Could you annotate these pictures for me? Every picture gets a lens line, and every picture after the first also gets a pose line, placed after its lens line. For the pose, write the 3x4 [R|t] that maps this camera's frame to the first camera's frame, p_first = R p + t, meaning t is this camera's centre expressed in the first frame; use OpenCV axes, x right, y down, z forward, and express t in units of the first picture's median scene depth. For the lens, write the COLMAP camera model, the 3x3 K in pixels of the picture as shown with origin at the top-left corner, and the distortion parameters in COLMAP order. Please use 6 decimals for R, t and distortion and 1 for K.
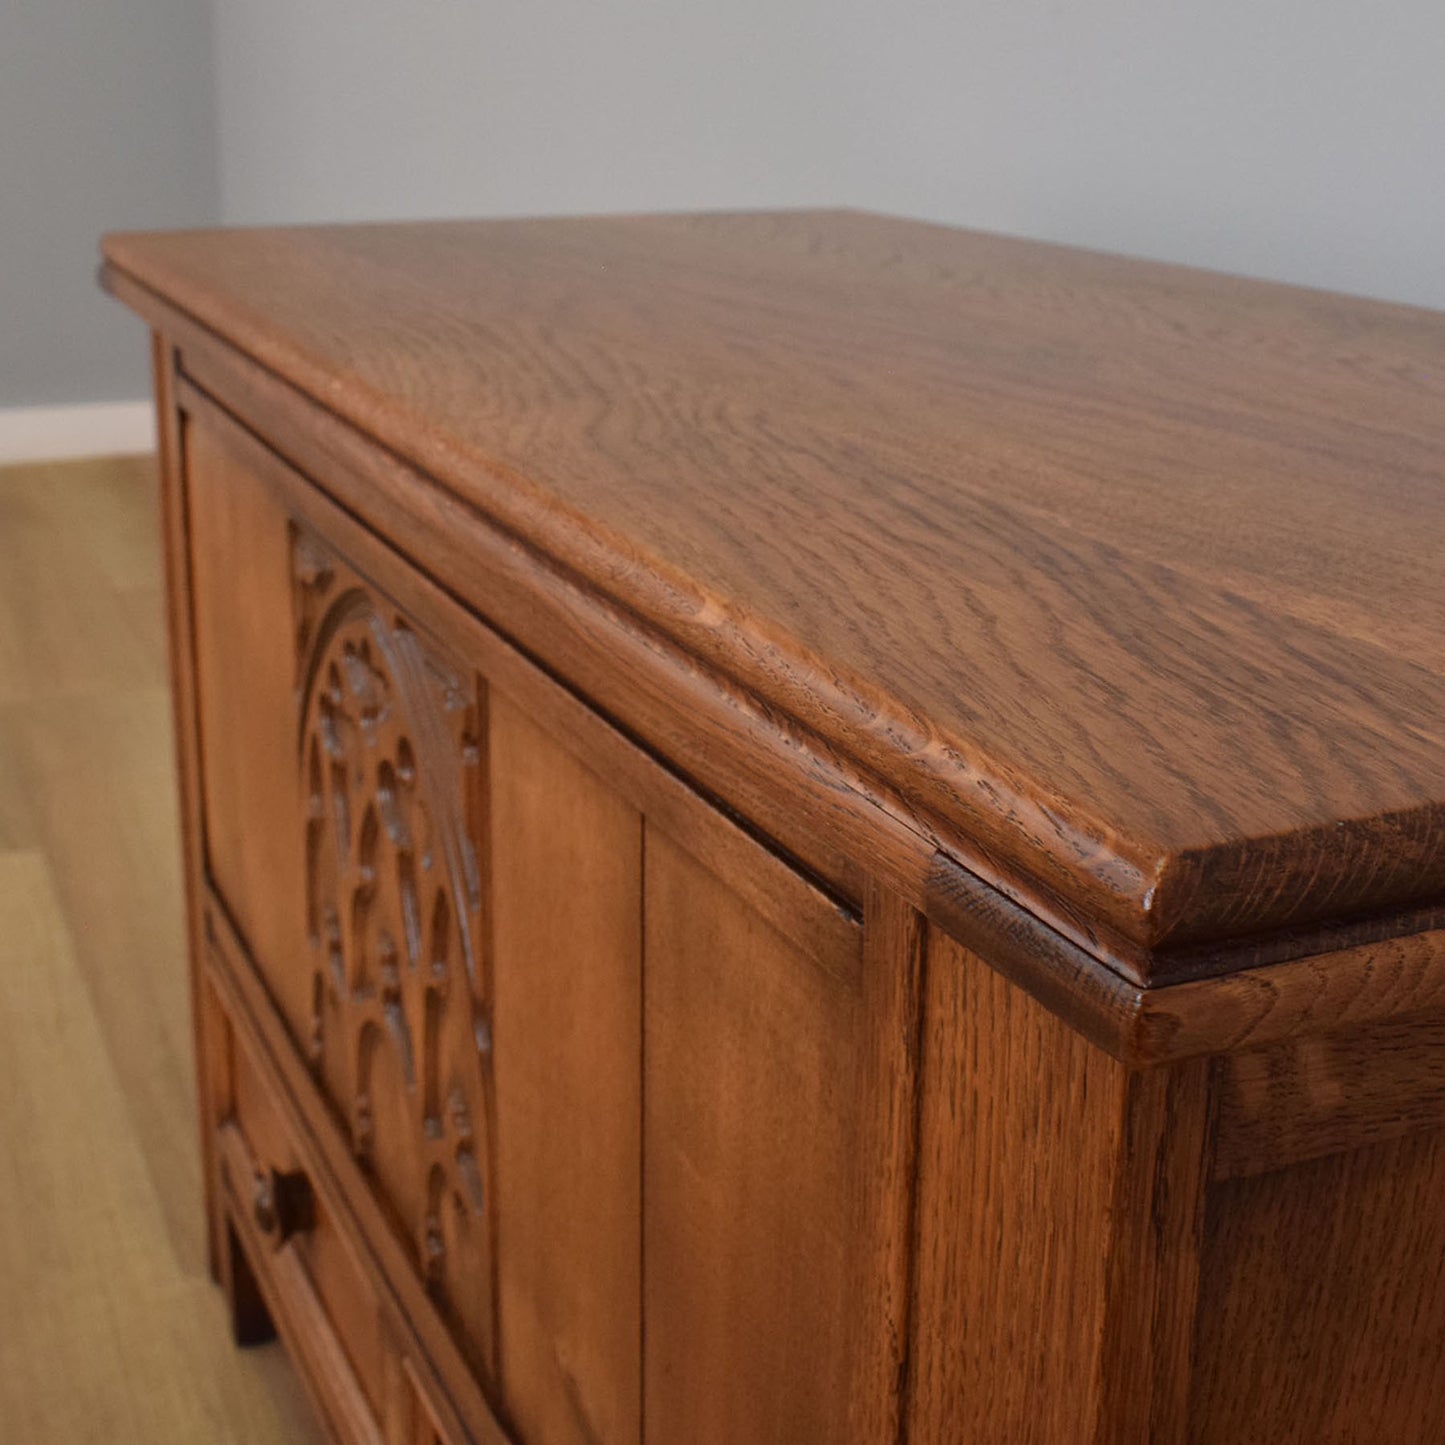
lens RADIAL K [[2155.0, 0, 691.6], [0, 2155.0, 643.2], [0, 0, 1]] dist [-0.065997, -0.101127]
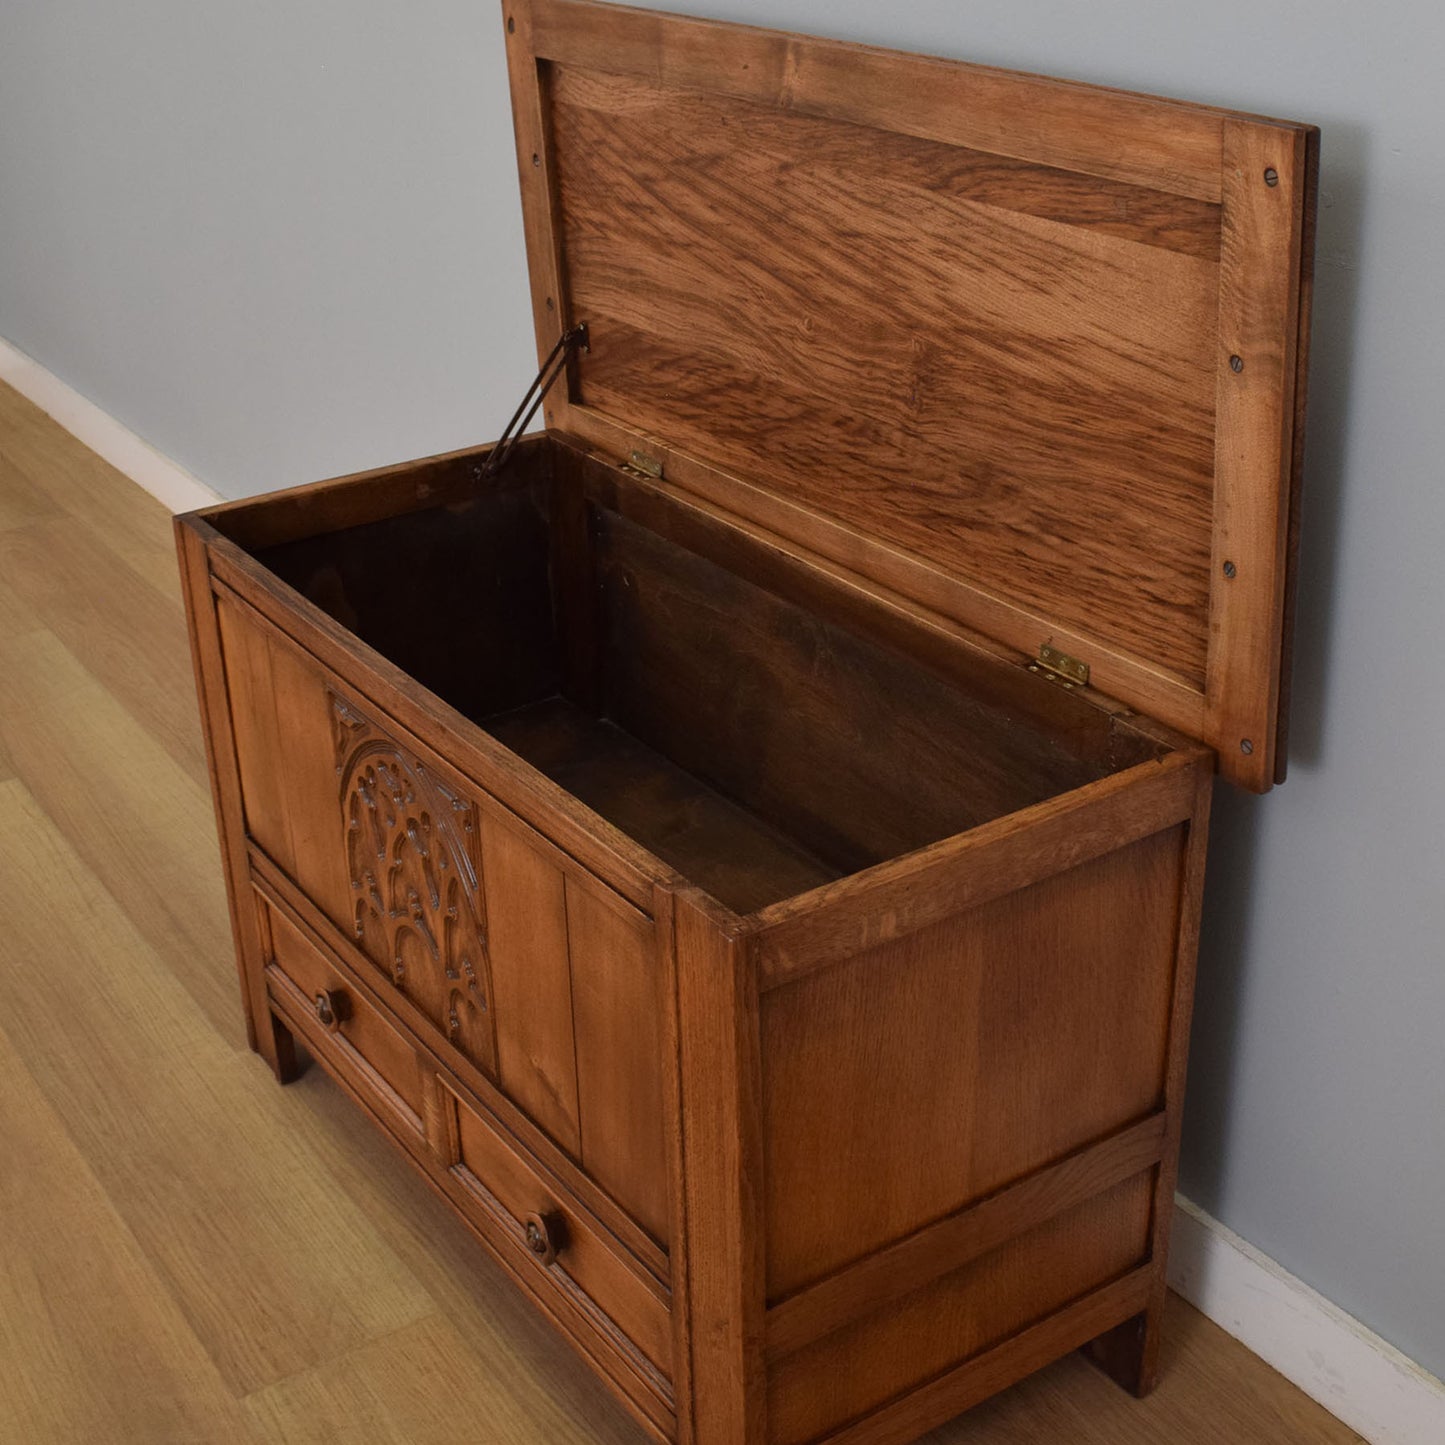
lens RADIAL K [[2076.9, 0, 755.2], [0, 2076.9, 720.3], [0, 0, 1]] dist [-0.051615, -0.088574]
pose [[0.977283, -0.112037, 0.179908, -0.181851], [0.078810, 0.980091, 0.182240, -0.438158], [-0.196743, -0.163922, 0.966655, -1.213411]]
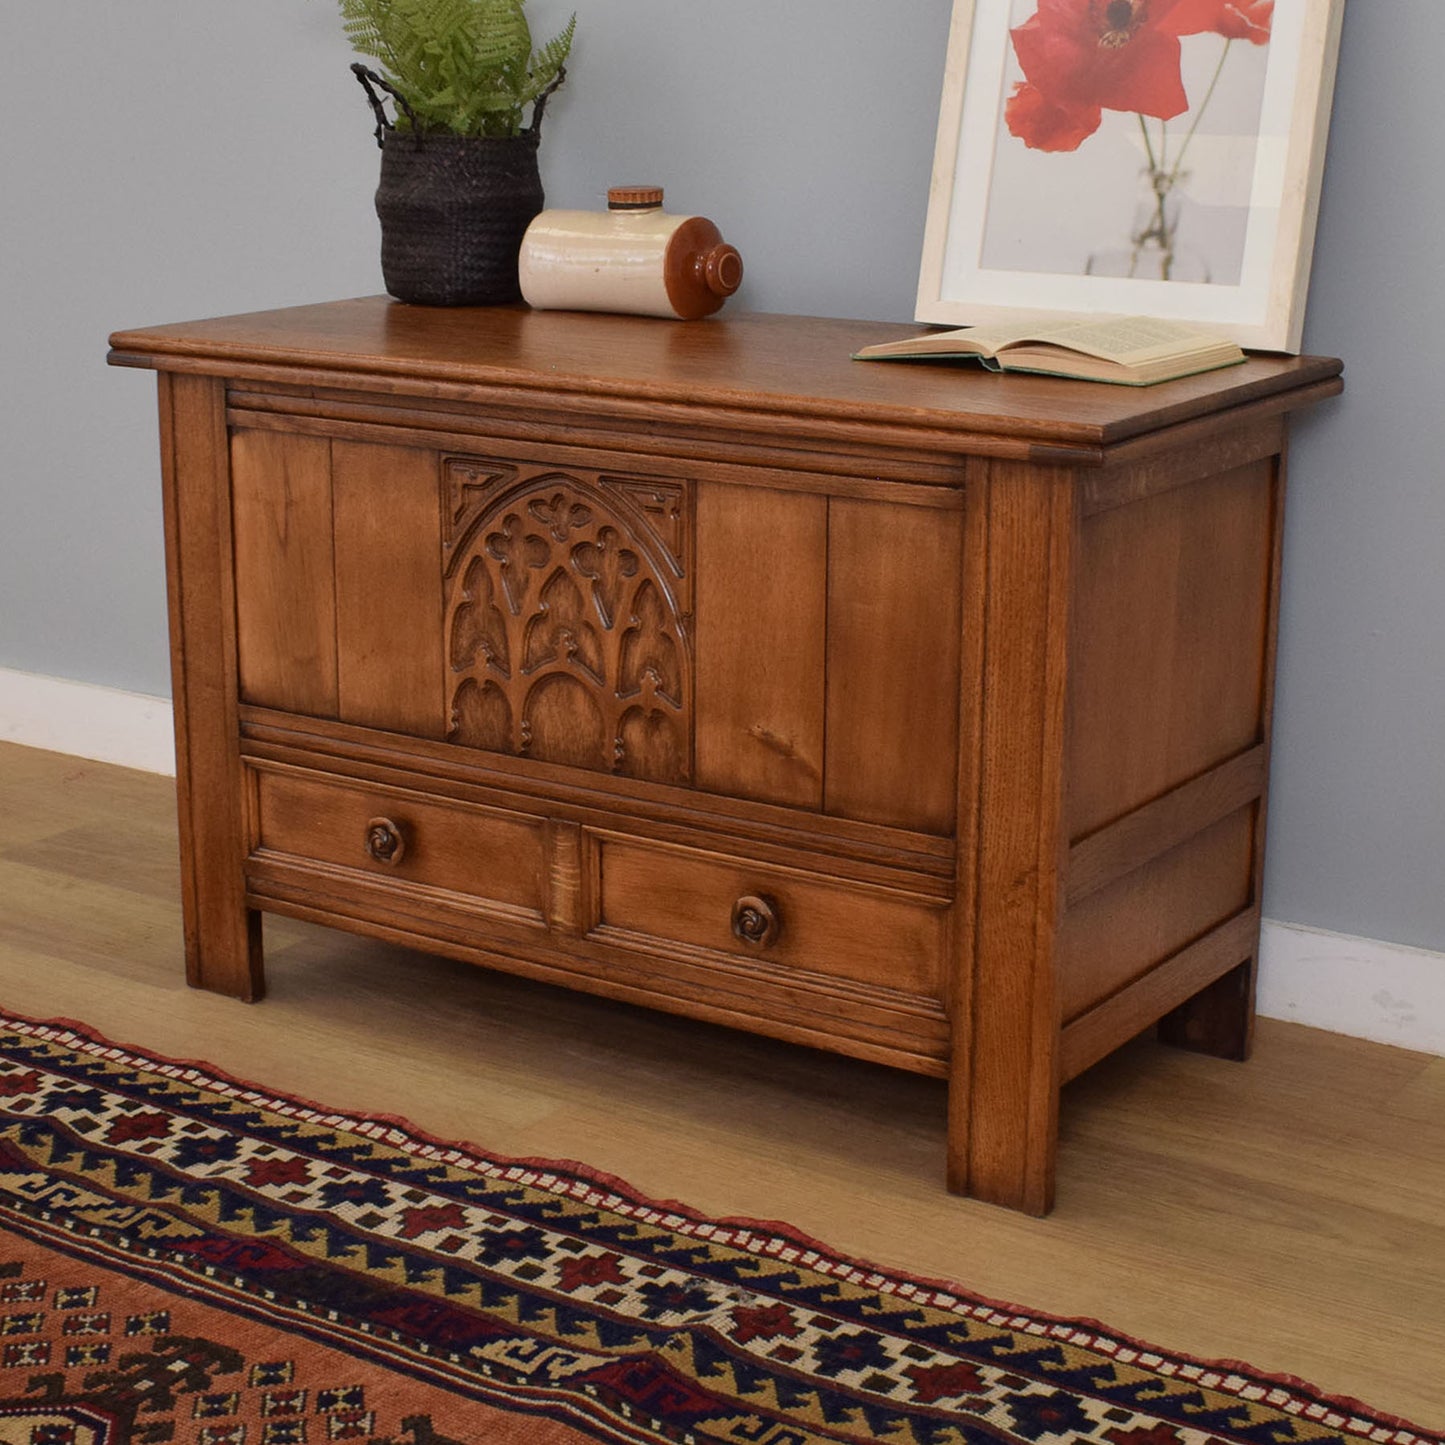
lens RADIAL K [[2716.3, 0, 720.9], [0, 2716.3, 772.9], [0, 0, 1]] dist [-0.065745, -0.142170]
pose [[0.835443, -0.149154, 0.528950, -1.728244], [0.149809, 0.987825, 0.041935, 0.215441], [-0.528765, 0.044207, 0.847616, -1.685197]]
